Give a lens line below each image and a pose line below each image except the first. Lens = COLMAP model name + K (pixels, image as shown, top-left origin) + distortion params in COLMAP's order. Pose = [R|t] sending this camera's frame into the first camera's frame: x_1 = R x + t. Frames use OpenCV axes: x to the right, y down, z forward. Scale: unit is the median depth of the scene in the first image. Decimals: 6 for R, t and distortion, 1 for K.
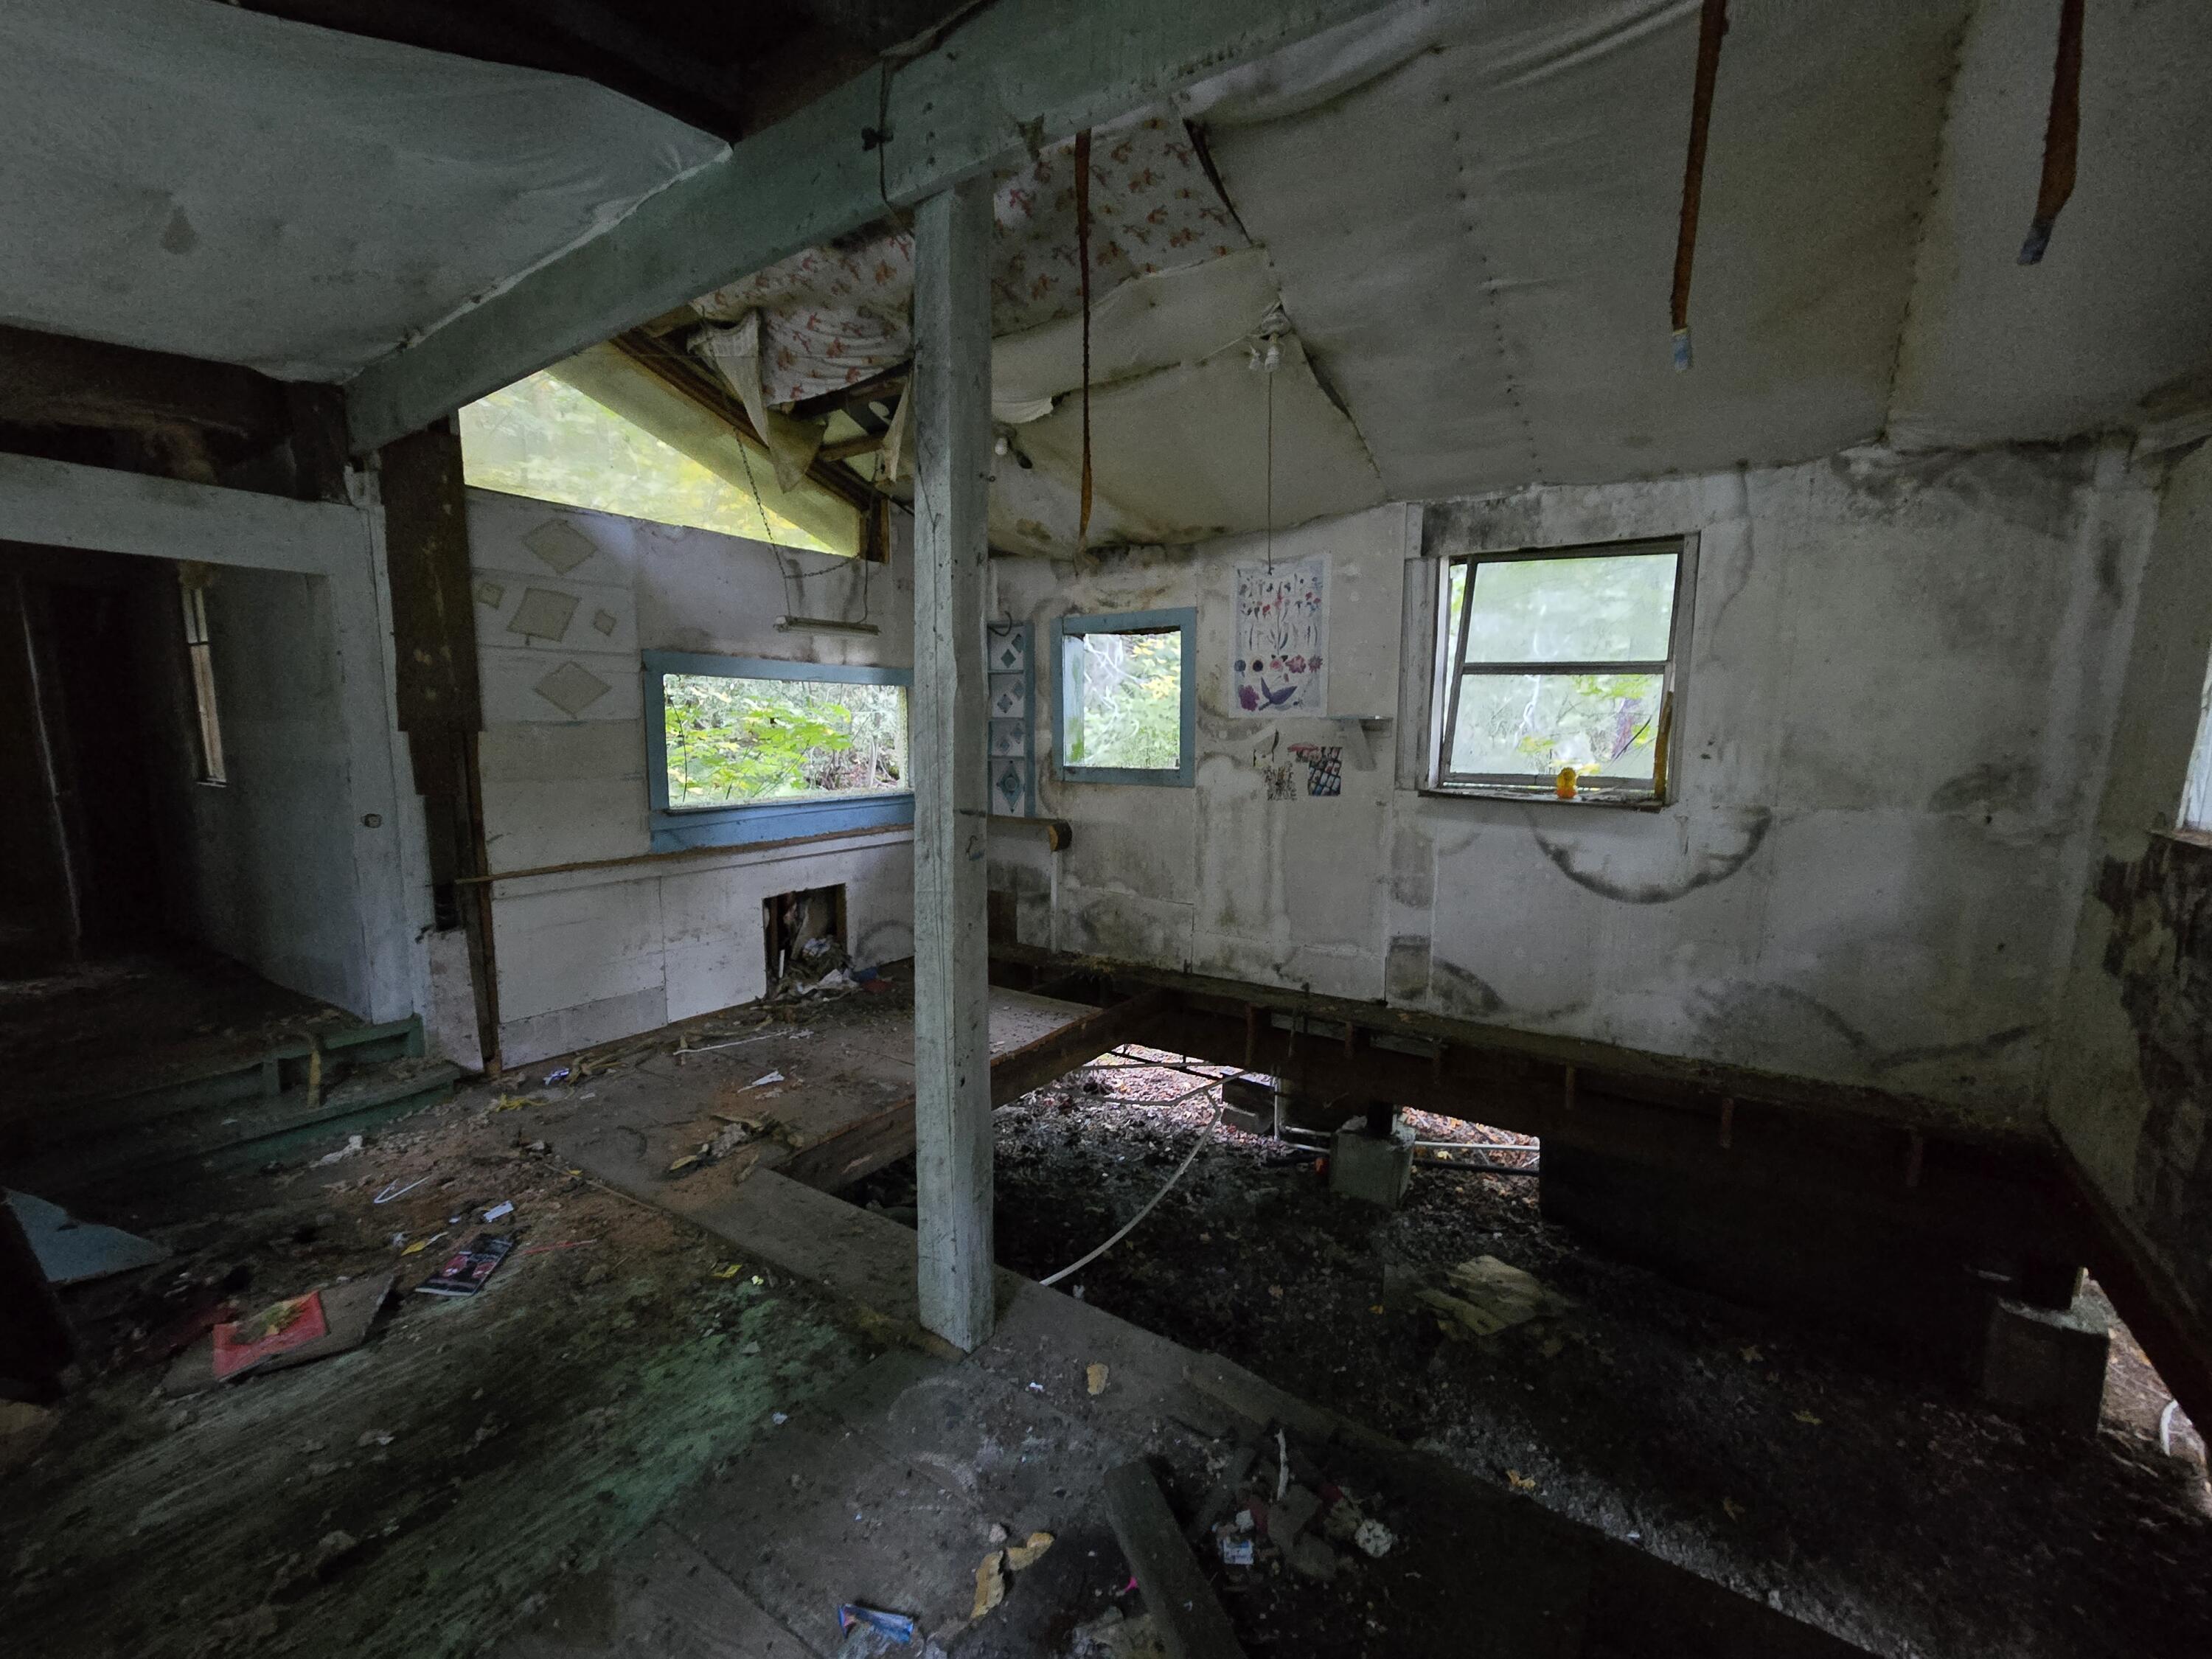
lens RADIAL K [[904.8, 0, 1097.9], [0, 904.8, 837.0], [0, 0, 1]] dist [0.001759, -0.000330]
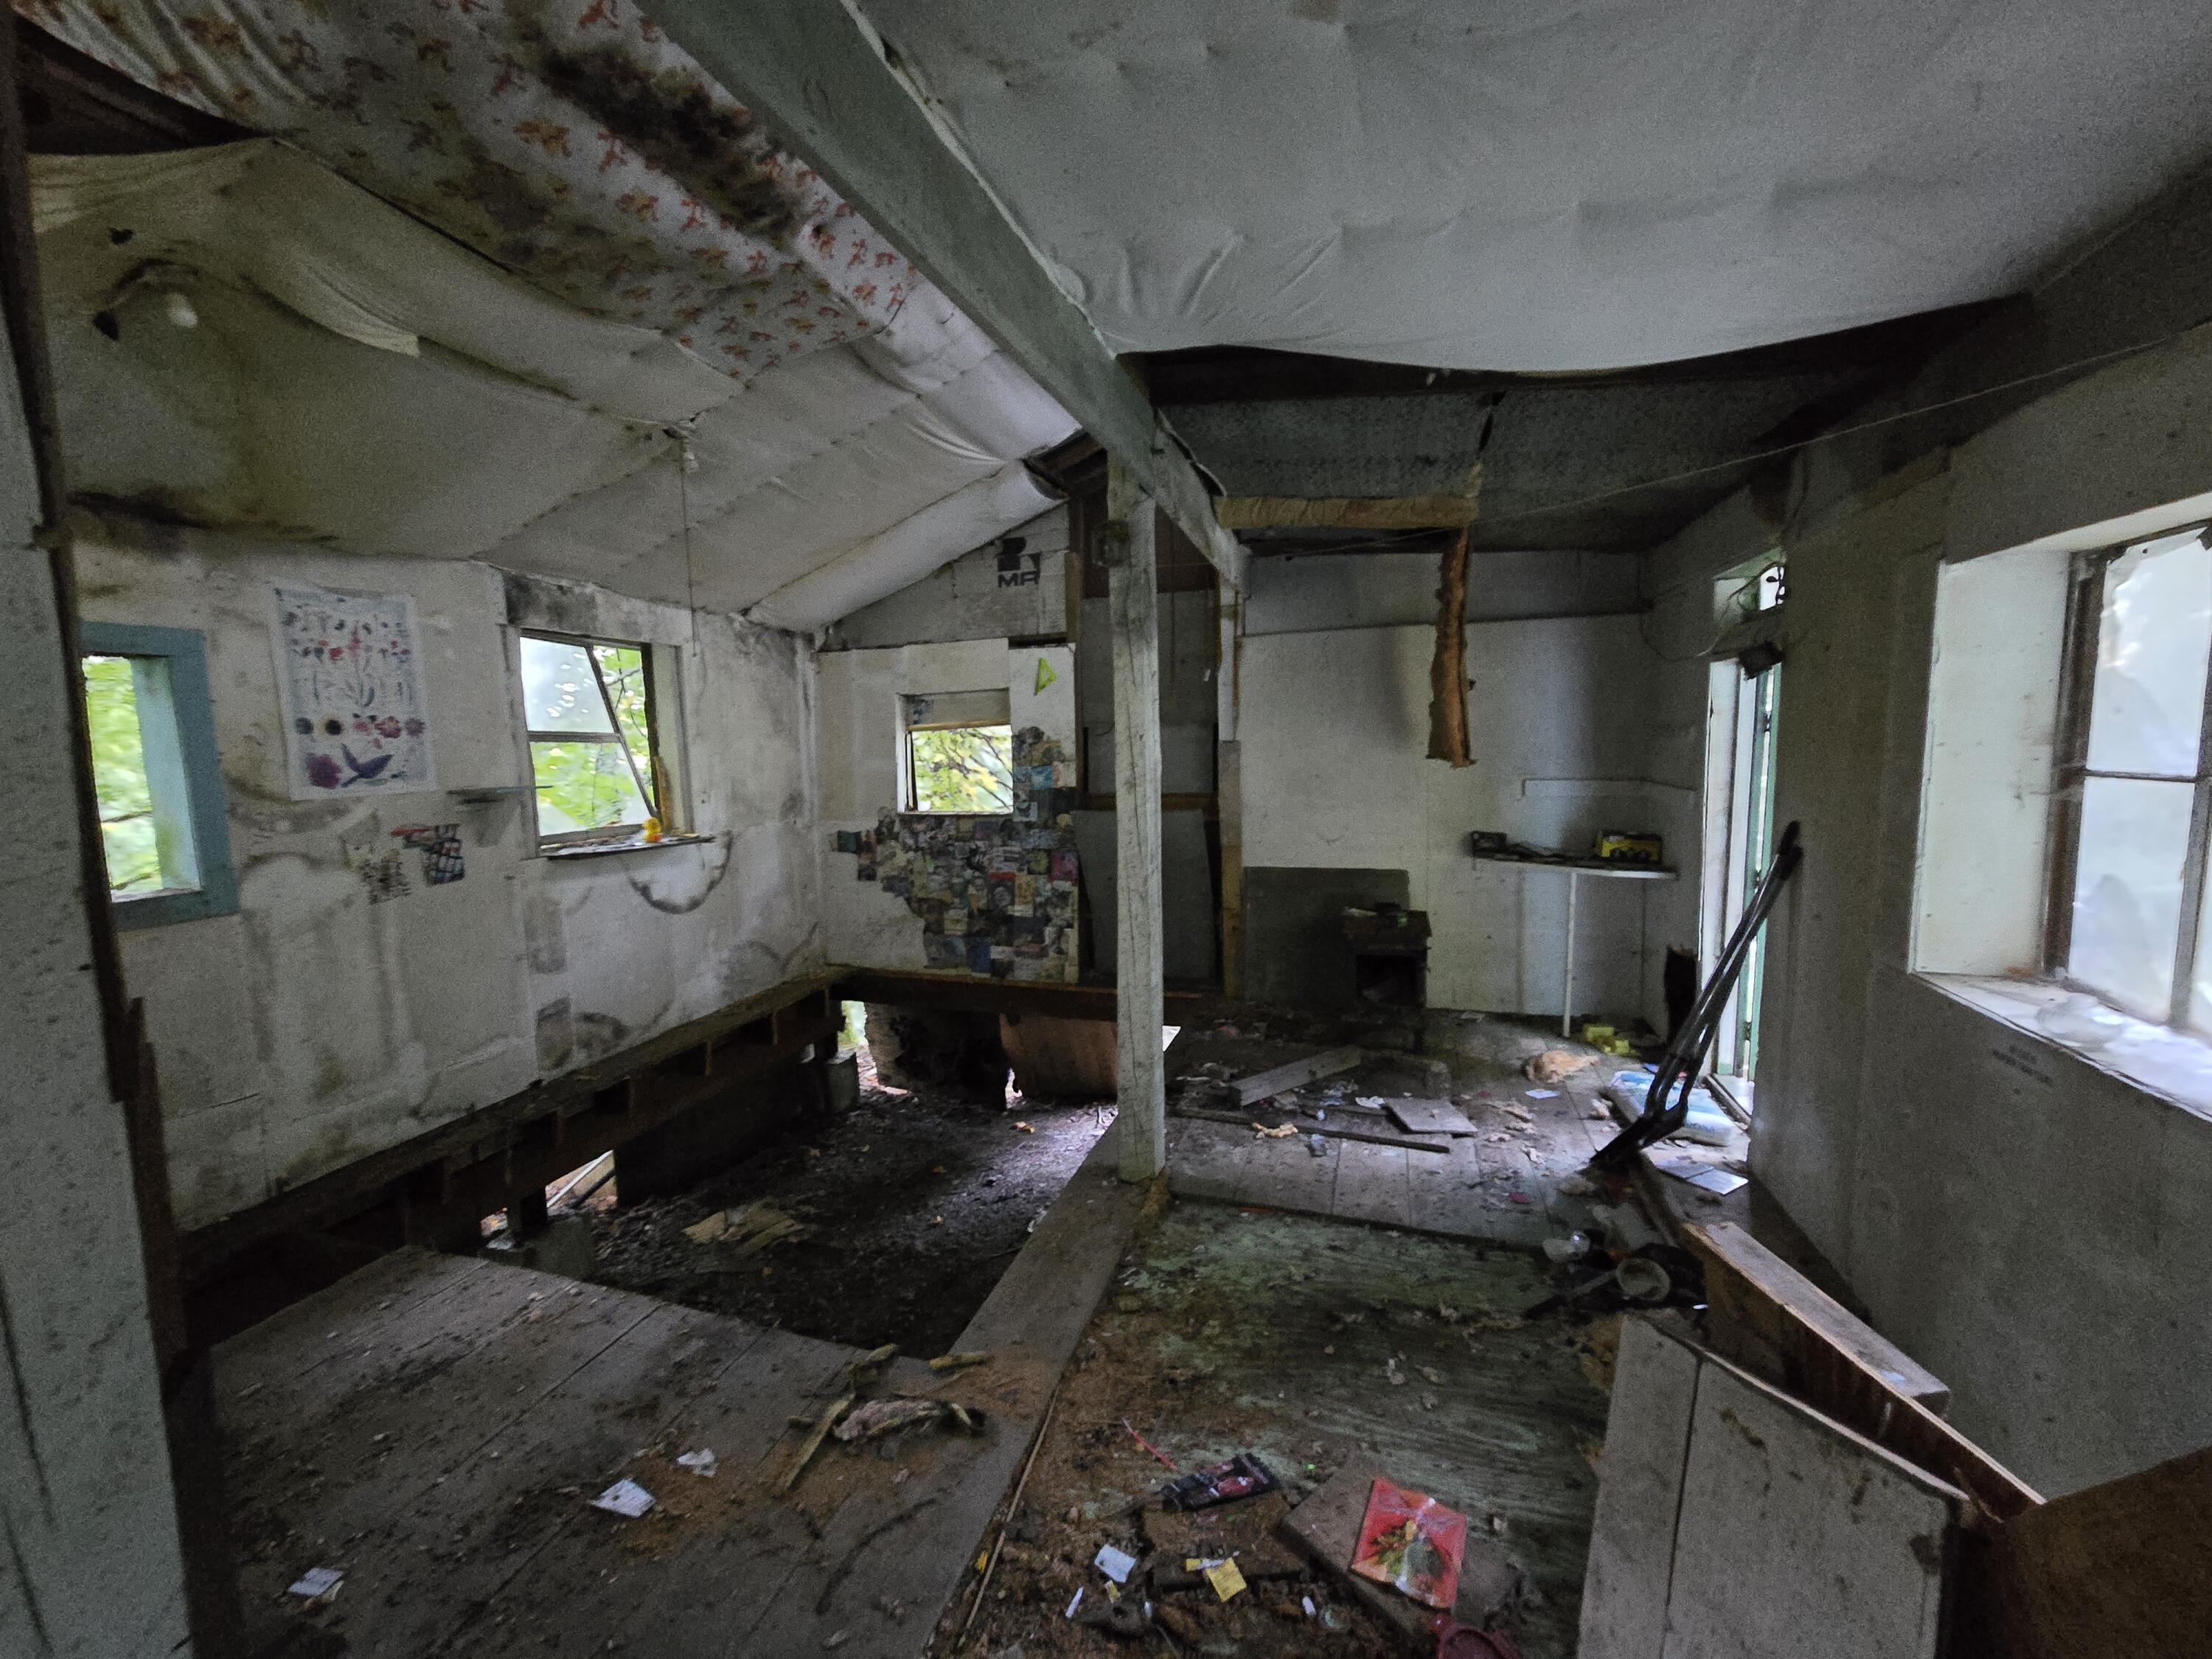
lens RADIAL K [[895.5, 0, 1097.0], [0, 895.5, 827.3], [0, 0, 1]] dist [0.000474, 0.004065]
pose [[-0.271185, -0.091714, 0.958148, -0.727040], [0.143190, 0.980529, 0.134384, -0.123928], [-0.951817, 0.173640, -0.252772, 0.634184]]
